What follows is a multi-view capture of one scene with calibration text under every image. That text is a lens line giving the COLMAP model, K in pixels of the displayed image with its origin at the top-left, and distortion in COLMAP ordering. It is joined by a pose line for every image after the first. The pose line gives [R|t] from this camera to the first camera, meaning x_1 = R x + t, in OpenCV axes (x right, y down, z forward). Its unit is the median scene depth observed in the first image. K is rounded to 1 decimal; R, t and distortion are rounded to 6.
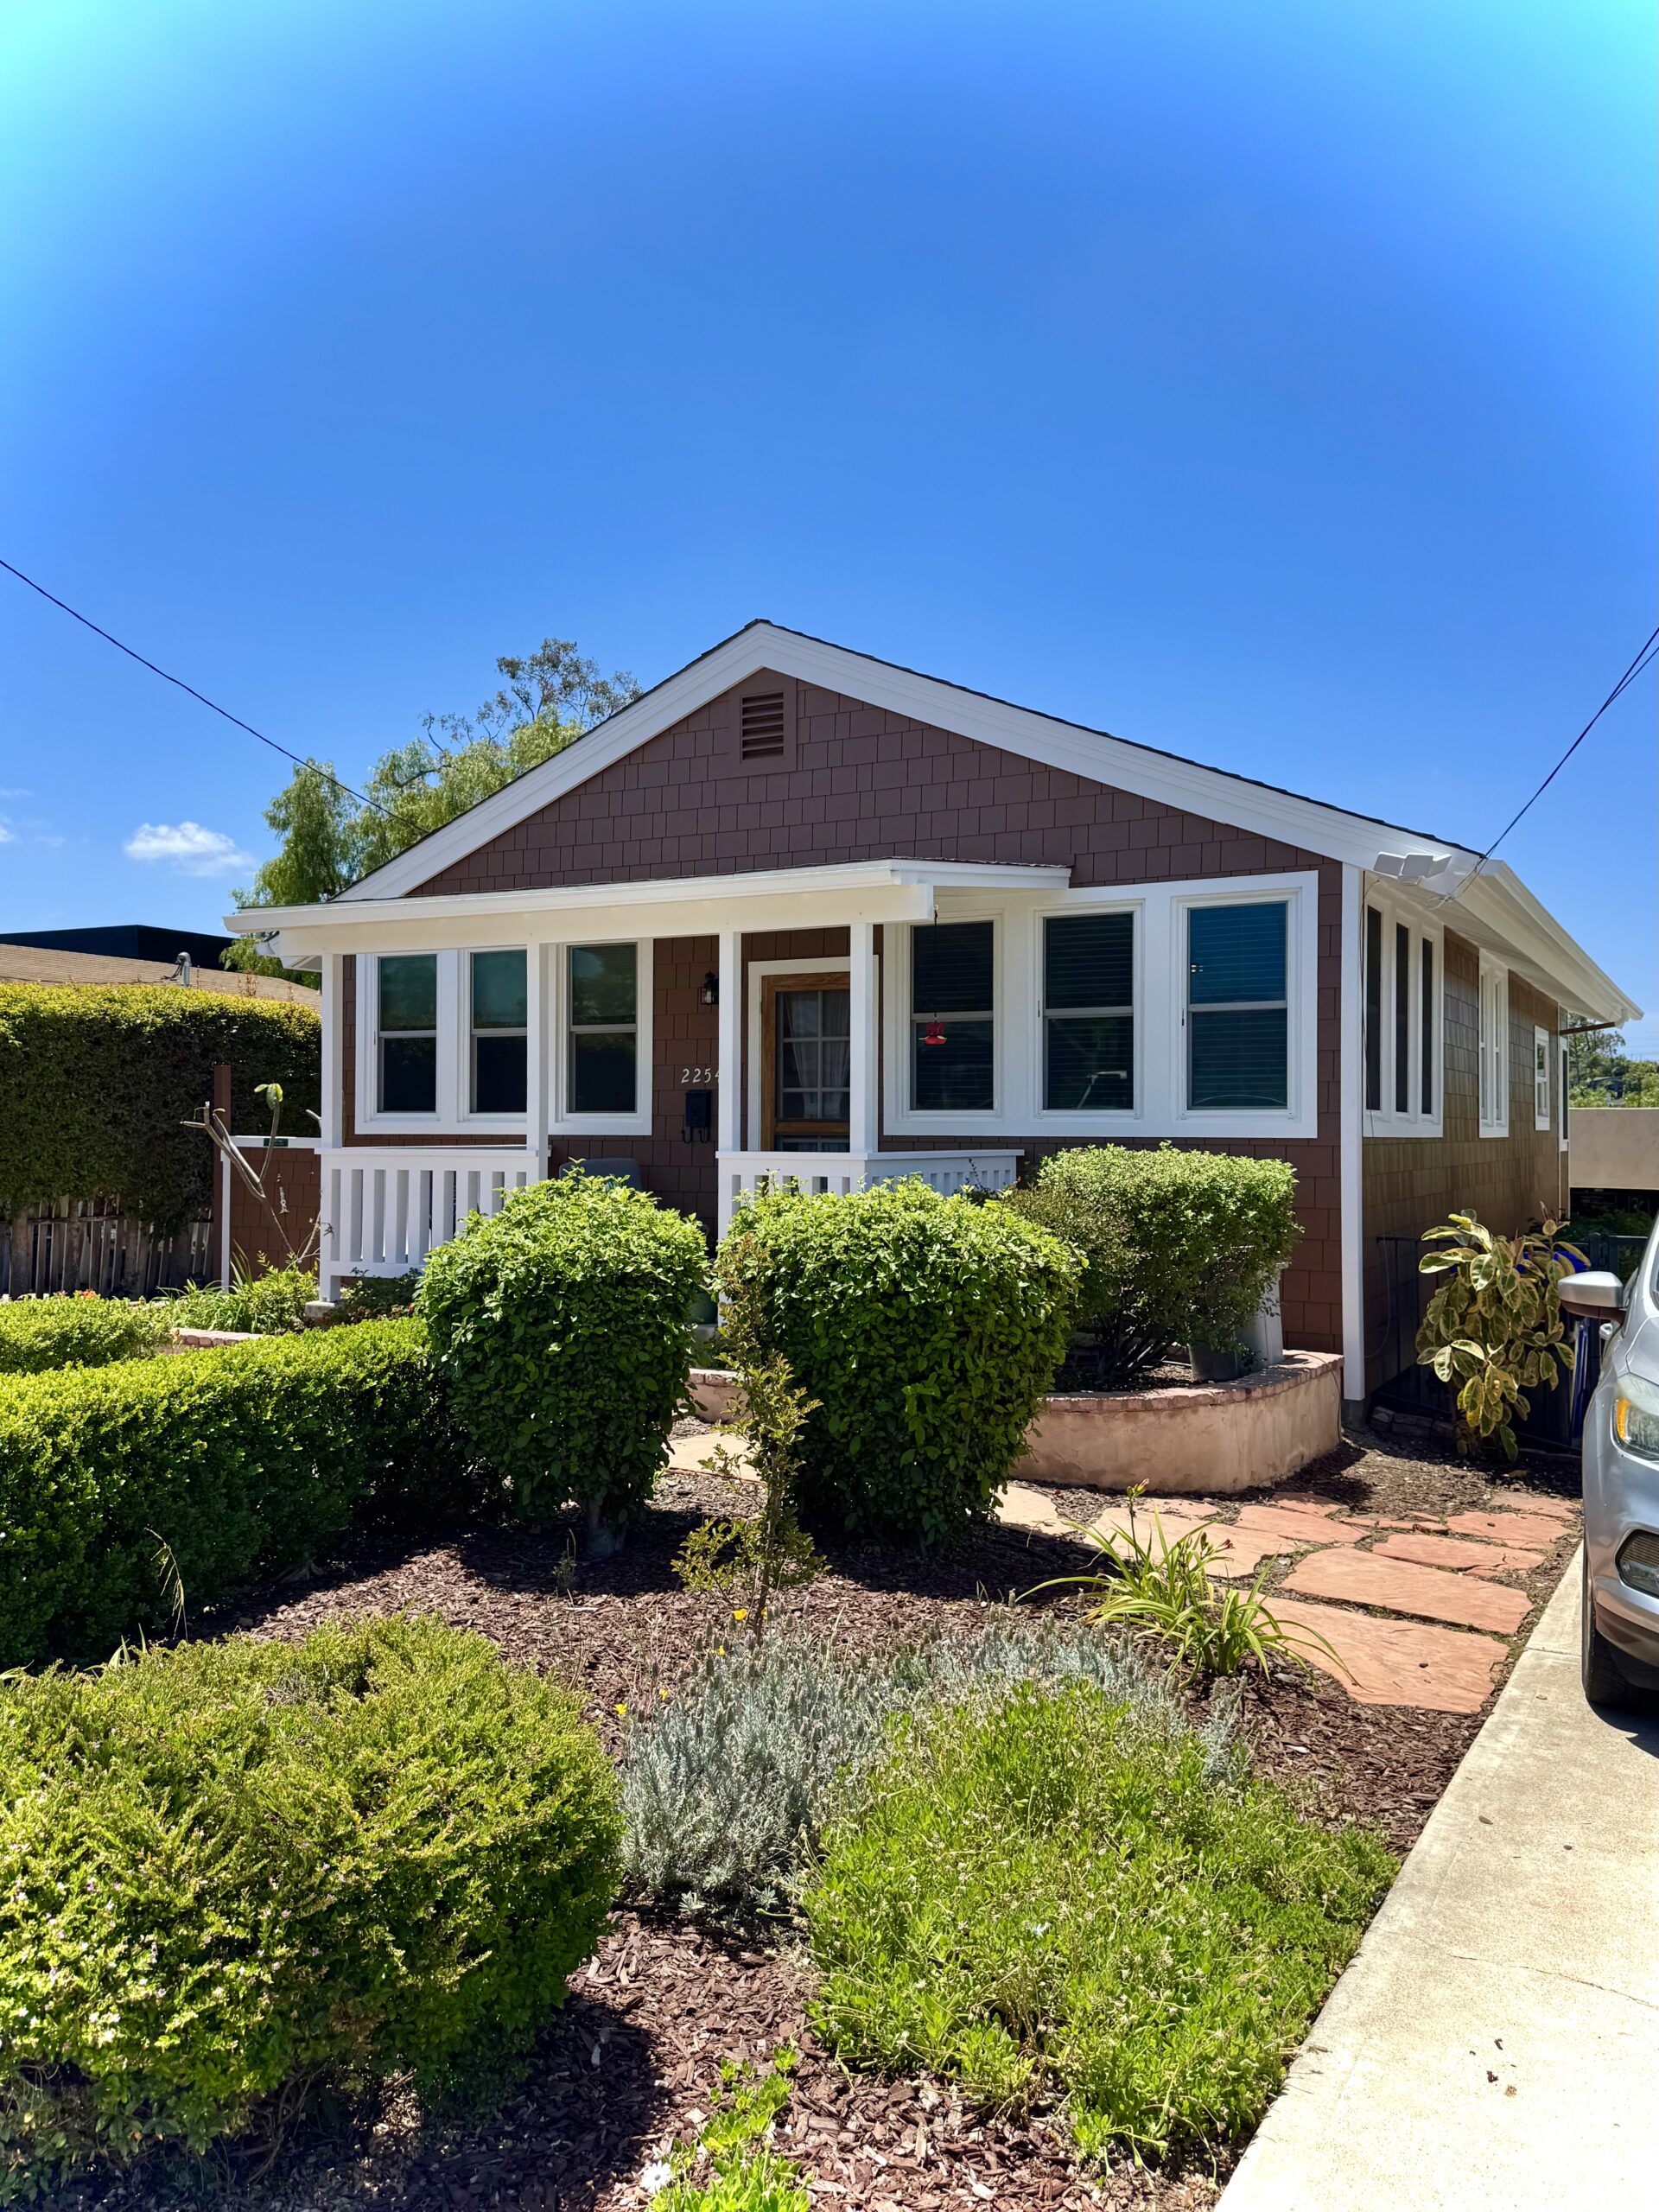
lens RADIAL K [[1577.5, 0, 844.0], [0, 1577.5, 1110.9], [0, 0, 1]] dist [-0.015568, -0.017445]
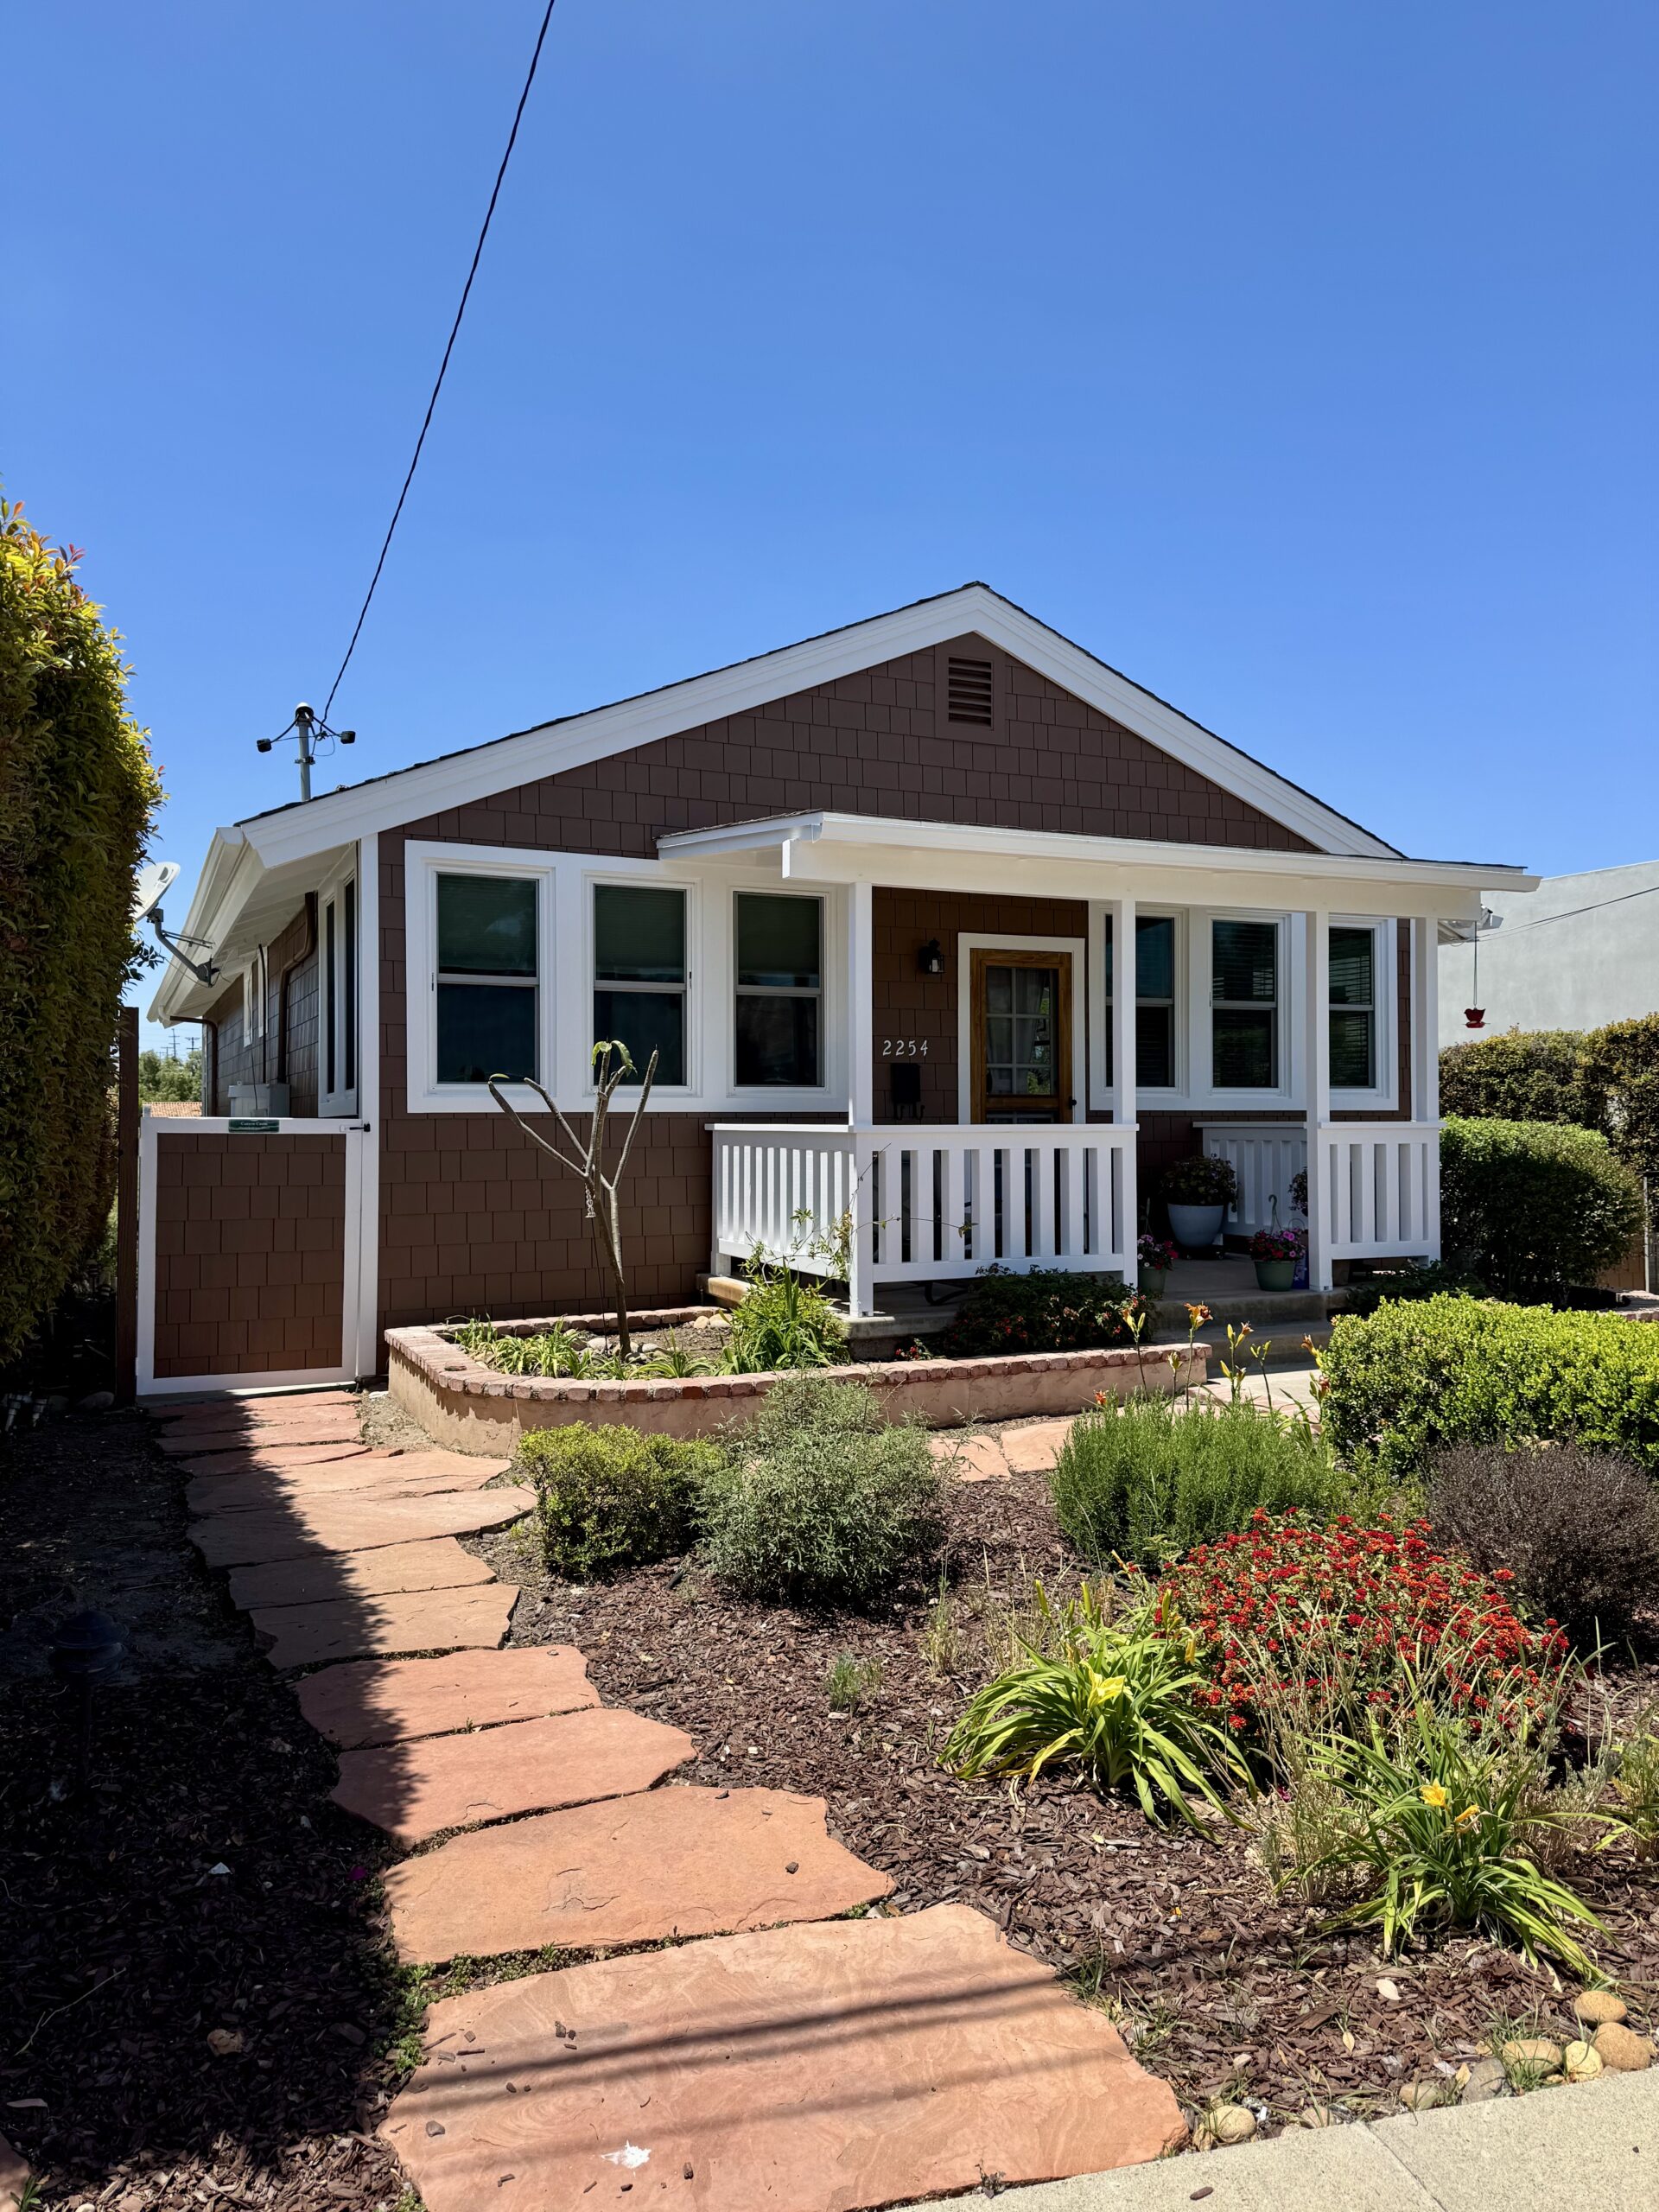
lens RADIAL K [[1577.5, 0, 829.4], [0, 1577.5, 1126.5], [0, 0, 1]] dist [-0.015568, -0.017445]
pose [[0.627553, -0.014547, 0.778438, -0.872731], [-0.007350, 0.999670, 0.024607, 0.002398], [-0.778539, -0.021164, 0.627239, 0.449292]]
